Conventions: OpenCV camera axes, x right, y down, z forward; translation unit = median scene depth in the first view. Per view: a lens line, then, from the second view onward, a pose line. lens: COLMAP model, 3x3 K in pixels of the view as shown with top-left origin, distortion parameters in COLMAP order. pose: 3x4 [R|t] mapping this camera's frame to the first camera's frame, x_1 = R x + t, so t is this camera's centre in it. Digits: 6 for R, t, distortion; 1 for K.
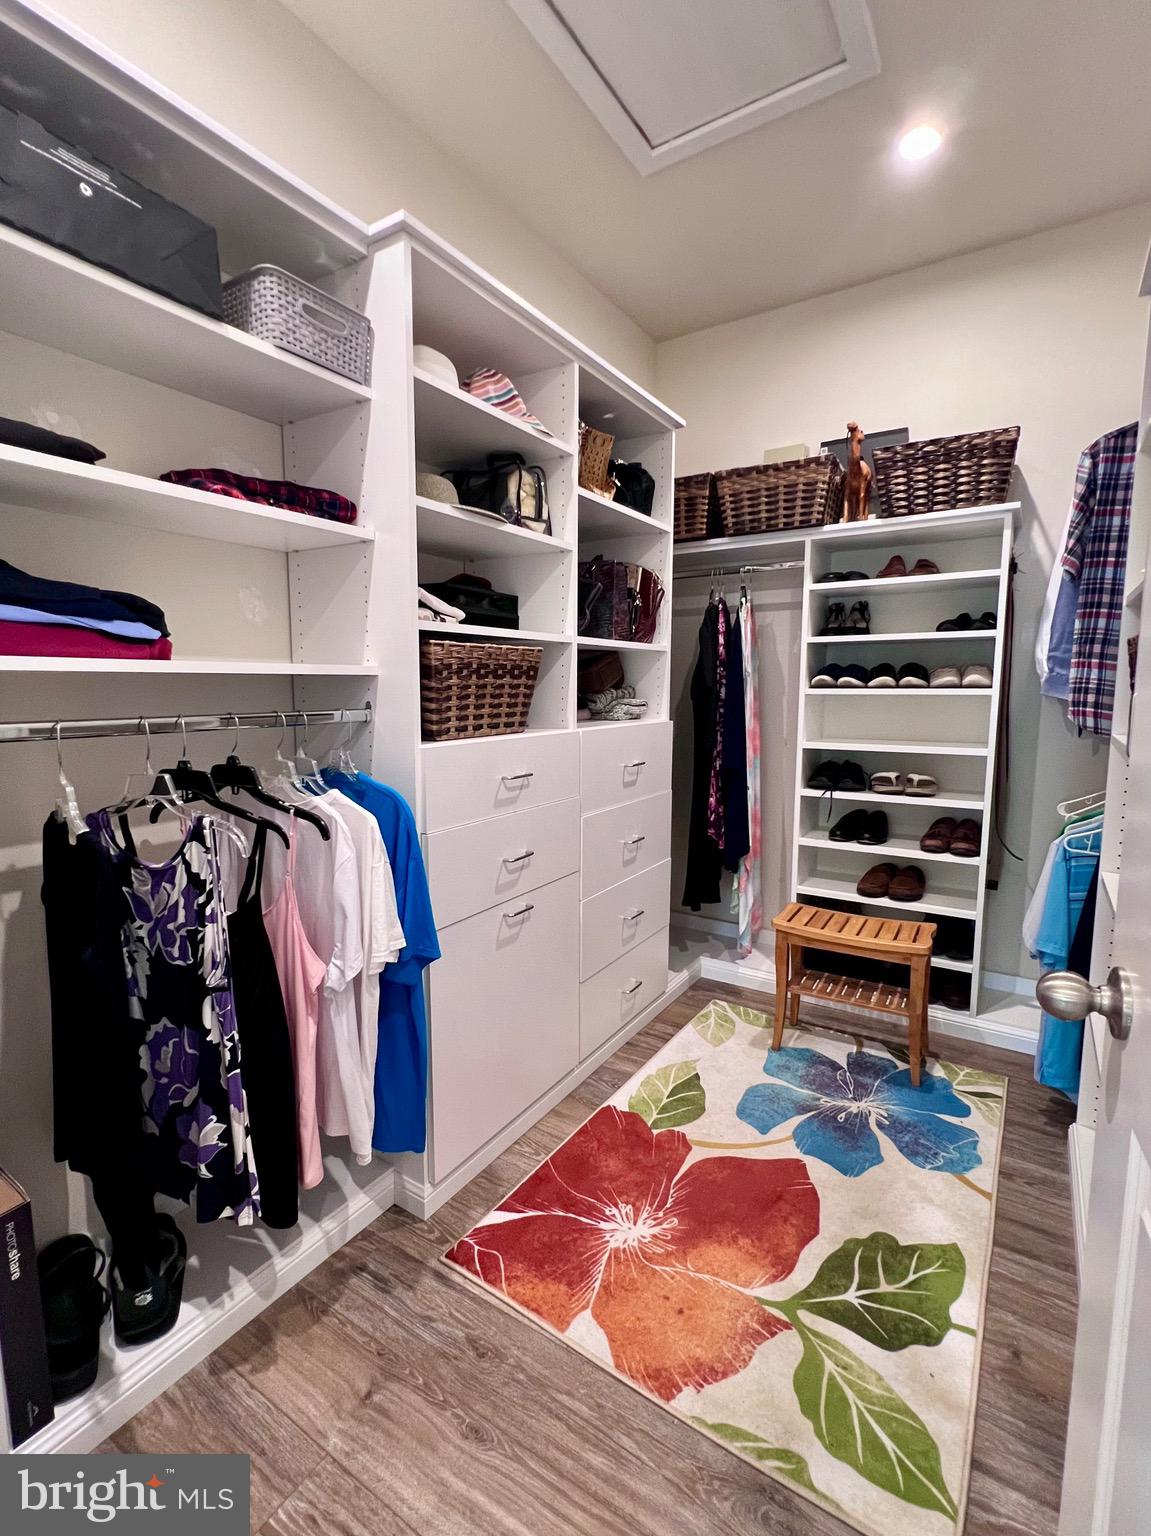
lens RADIAL K [[704.9, 0, 573.9], [0, 704.9, 764.4], [0, 0, 1]] dist [0.000644, 0.000023]
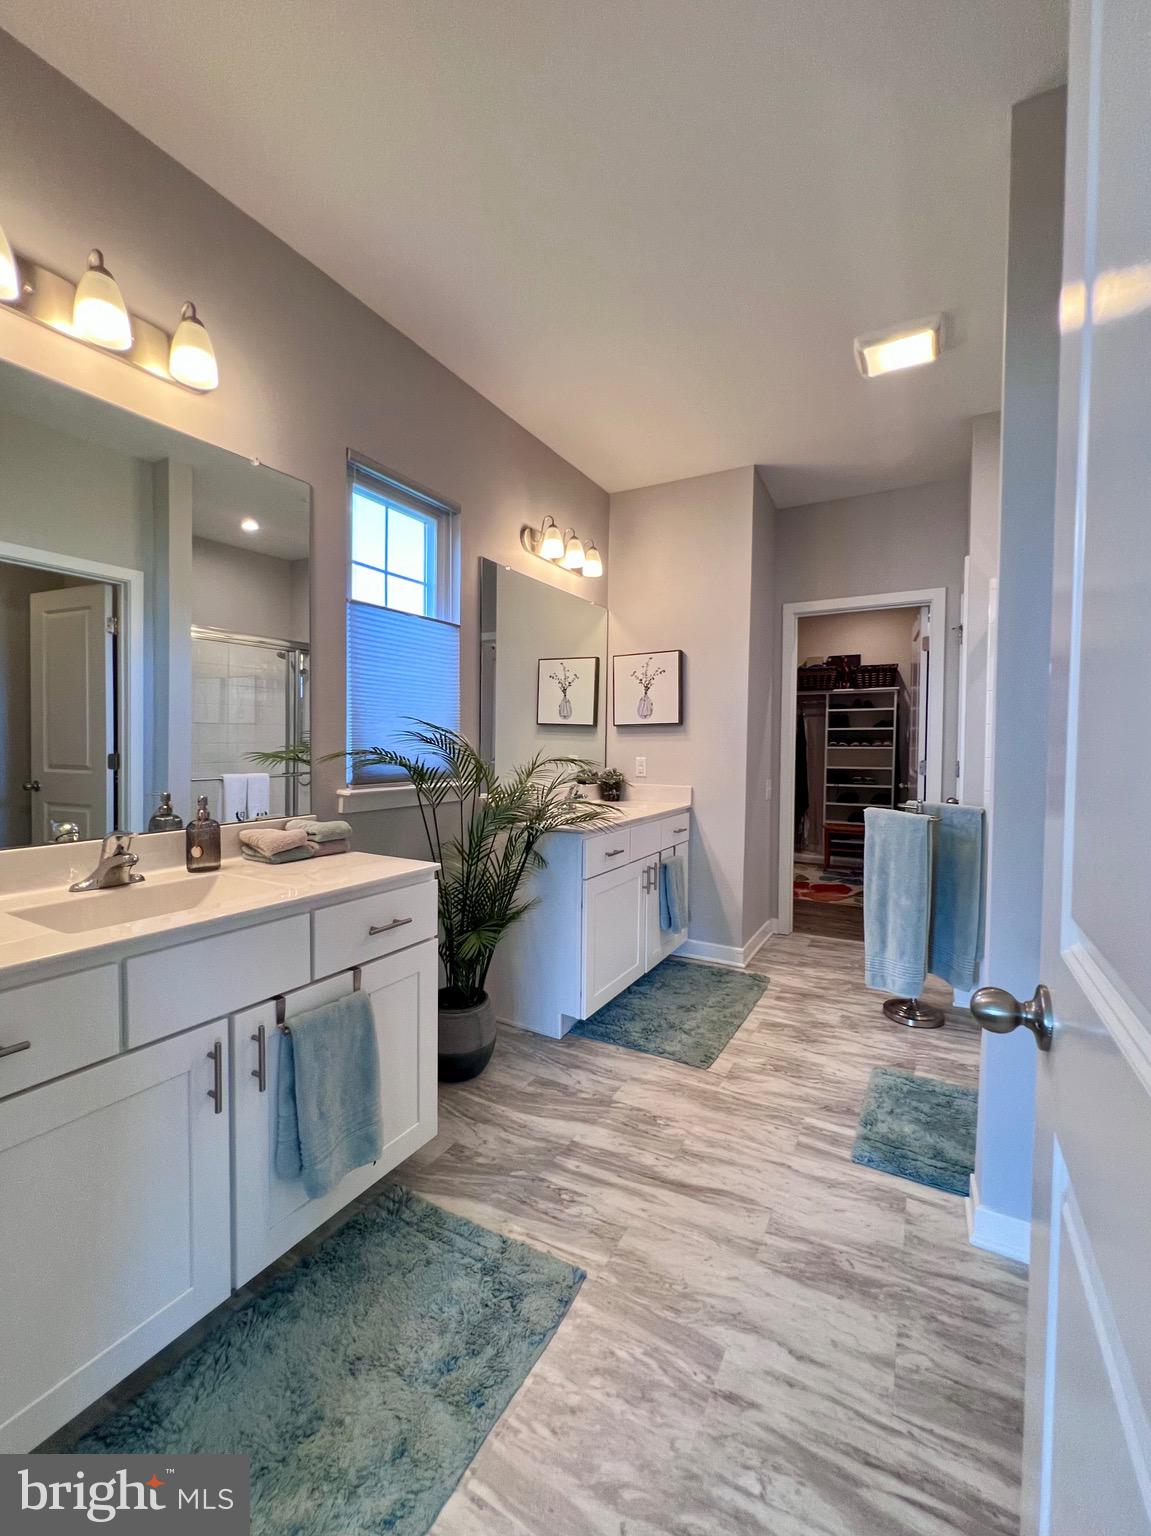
lens RADIAL K [[617.3, 0, 577.4], [0, 617.3, 764.8], [0, 0, 1]] dist [0.000395, 0.000060]
pose [[0.997574, 0.011646, 0.068637, -0.821916], [-0.005717, 0.996283, -0.085952, 0.178567], [-0.069383, 0.085351, 0.993932, -1.342039]]
